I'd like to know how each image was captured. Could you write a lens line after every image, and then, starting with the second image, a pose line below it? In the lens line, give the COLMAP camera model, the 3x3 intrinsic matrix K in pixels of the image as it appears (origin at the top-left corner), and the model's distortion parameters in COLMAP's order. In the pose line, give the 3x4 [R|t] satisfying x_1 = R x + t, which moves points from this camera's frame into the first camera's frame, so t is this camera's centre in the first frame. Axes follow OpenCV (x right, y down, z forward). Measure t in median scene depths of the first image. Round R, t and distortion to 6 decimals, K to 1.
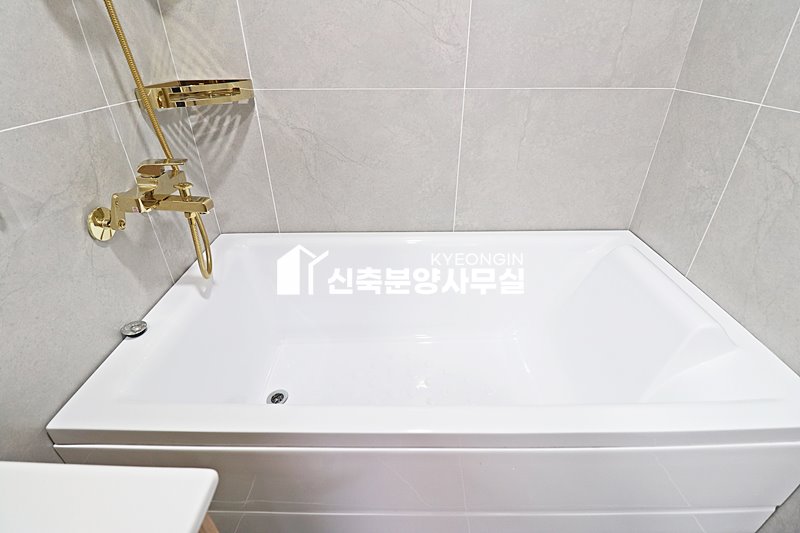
lens RADIAL K [[370.7, 0, 395.6], [0, 370.7, 264.9], [0, 0, 1]] dist [-0.003628, -0.011078]
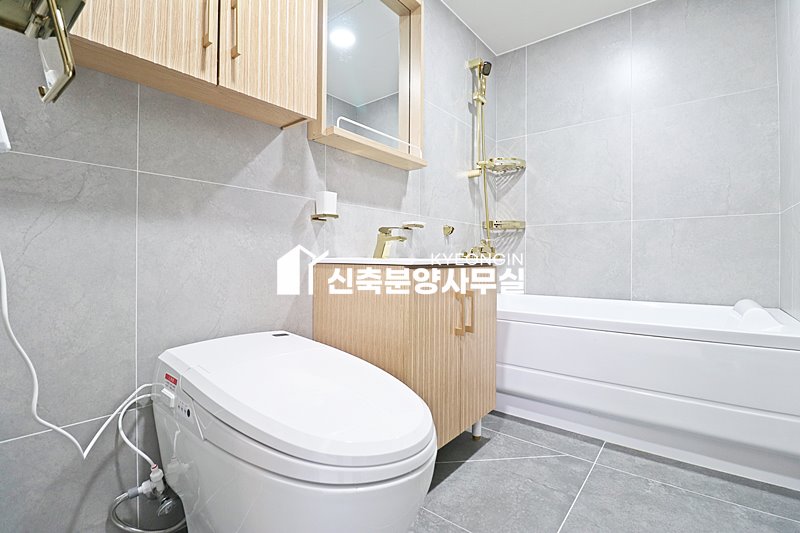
lens RADIAL K [[370.7, 0, 404.0], [0, 370.7, 262.8], [0, 0, 1]] dist [-0.003628, -0.011078]
pose [[0.788053, 0.014063, -0.615447, 0.436942], [-0.319382, 0.864008, -0.389212, 0.853217], [0.526278, 0.503282, 0.685375, -0.855375]]
